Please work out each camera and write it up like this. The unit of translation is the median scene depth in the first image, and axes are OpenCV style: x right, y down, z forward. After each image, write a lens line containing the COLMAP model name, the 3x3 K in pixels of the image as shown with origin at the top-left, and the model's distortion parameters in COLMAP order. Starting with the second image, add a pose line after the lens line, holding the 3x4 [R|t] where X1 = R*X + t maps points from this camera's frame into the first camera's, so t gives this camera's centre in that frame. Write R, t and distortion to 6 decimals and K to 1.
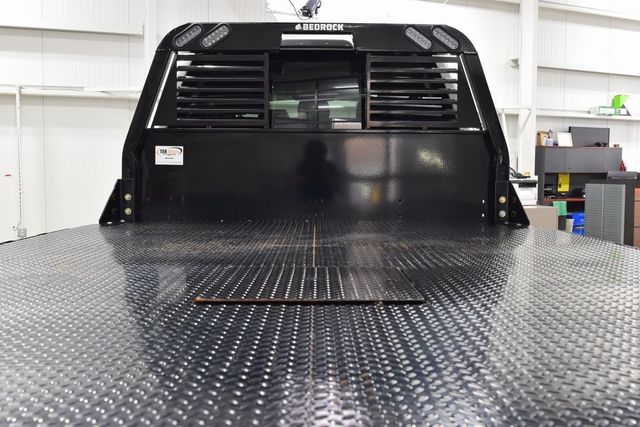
lens RADIAL K [[674.8, 0, 320.0], [0, 674.8, 213.5], [0, 0, 1]] dist [-0.010476, 0.002184]
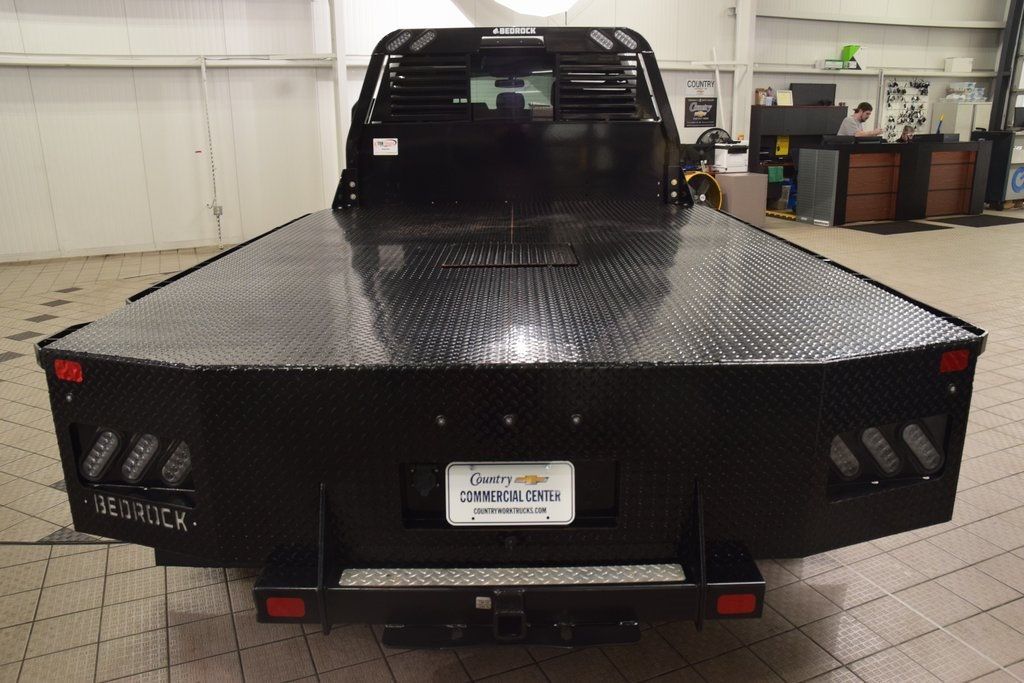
lens RADIAL K [[822.3, 0, 512.0], [0, 822.3, 341.5], [0, 0, 1]] dist [-0.093553, 0.004111]
pose [[0.999855, -0.011514, -0.012539, 0.006077], [0.013828, 0.978924, 0.203756, -0.041773], [0.009929, -0.203900, 0.978941, -0.429410]]
